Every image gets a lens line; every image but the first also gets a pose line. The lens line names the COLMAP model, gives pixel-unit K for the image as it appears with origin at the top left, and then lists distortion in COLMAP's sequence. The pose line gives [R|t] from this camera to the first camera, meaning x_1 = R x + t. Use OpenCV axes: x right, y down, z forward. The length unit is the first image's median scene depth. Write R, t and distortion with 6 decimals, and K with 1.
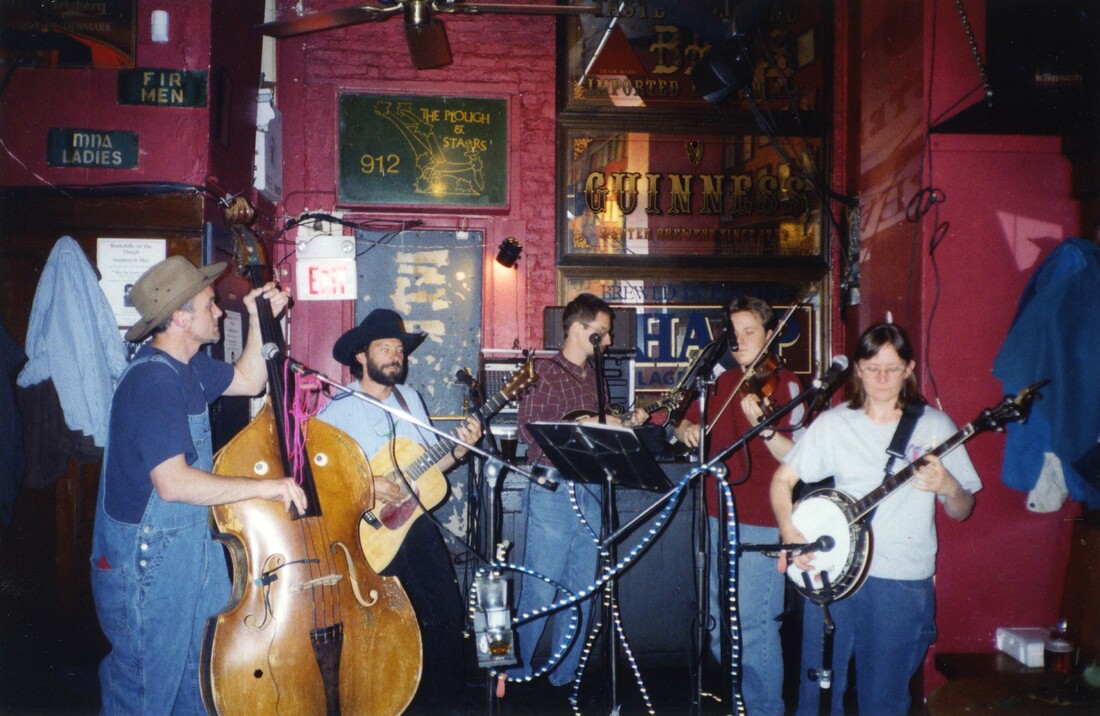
lens RADIAL K [[963.2, 0, 598.1], [0, 963.2, 399.1], [0, 0, 1]] dist [0.064525, -0.103476]
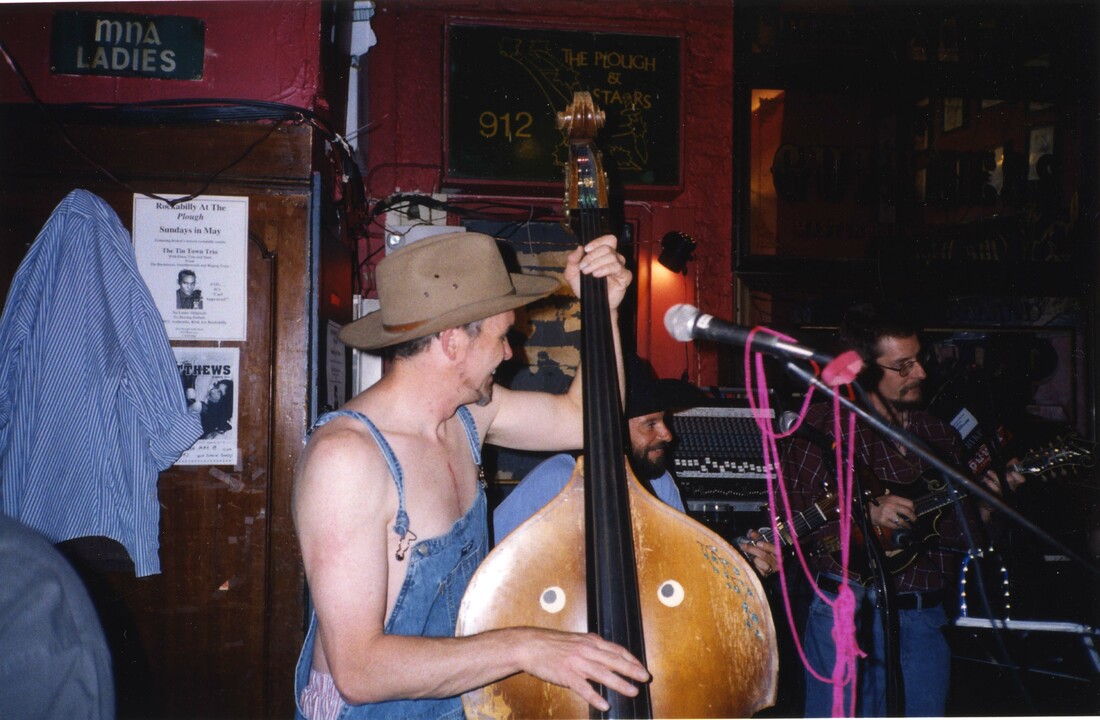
lens RADIAL K [[953.7, 0, 551.9], [0, 953.7, 394.4], [0, 0, 1]] dist [0.077492, -0.125967]
pose [[0.999969, 0.005989, 0.005143, -0.192057], [-0.005731, 0.998792, -0.048793, -0.011870], [-0.005429, 0.048762, 0.998796, 0.307182]]
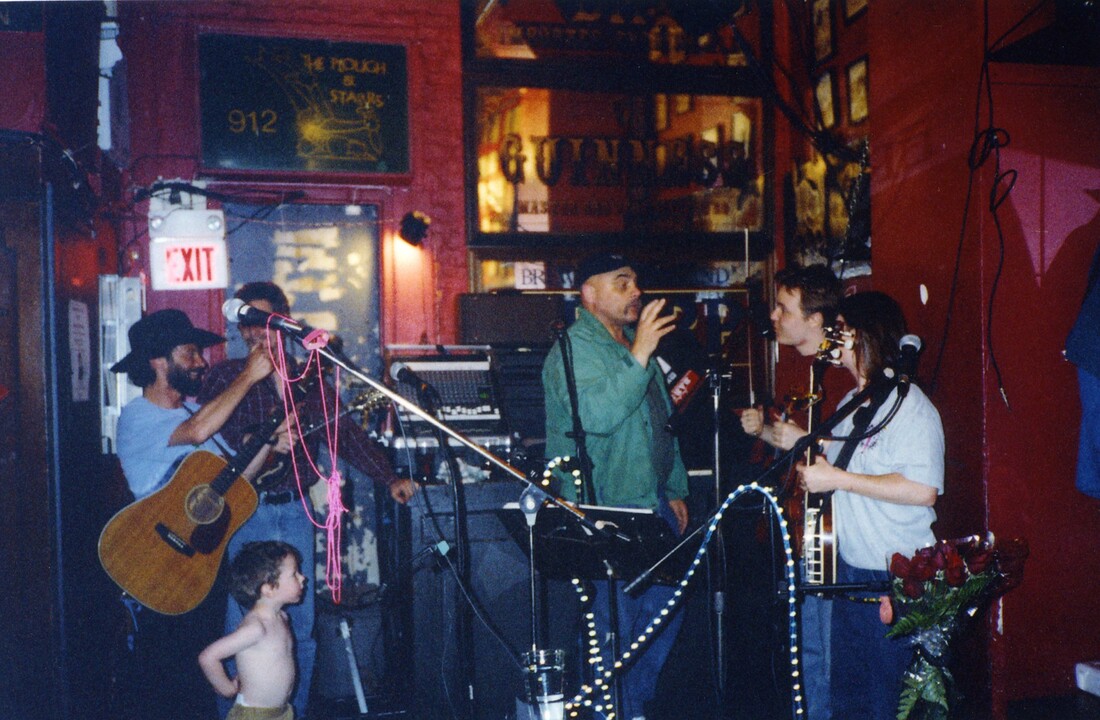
lens RADIAL K [[990.2, 0, 548.8], [0, 990.2, 395.4], [0, 0, 1]] dist [0.090743, -0.167615]
pose [[0.993026, -0.027362, 0.114679, -0.079741], [0.028161, 0.999589, -0.005347, -0.000339], [-0.114486, 0.008539, 0.993388, 0.134432]]
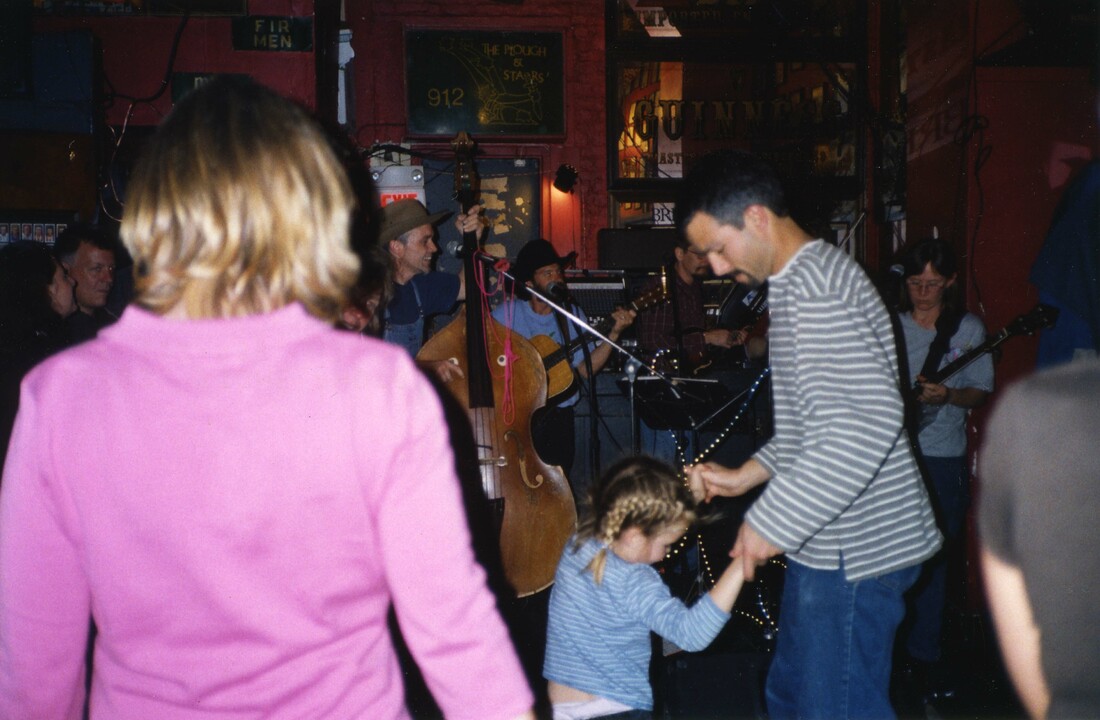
lens RADIAL K [[985.0, 0, 588.4], [0, 985.0, 382.2], [0, 0, 1]] dist [0.055702, -0.108120]
pose [[0.999847, -0.017253, -0.002983, -0.069336], [0.017394, 0.998271, 0.056139, 0.012537], [0.002009, -0.056182, 0.998419, -0.106409]]
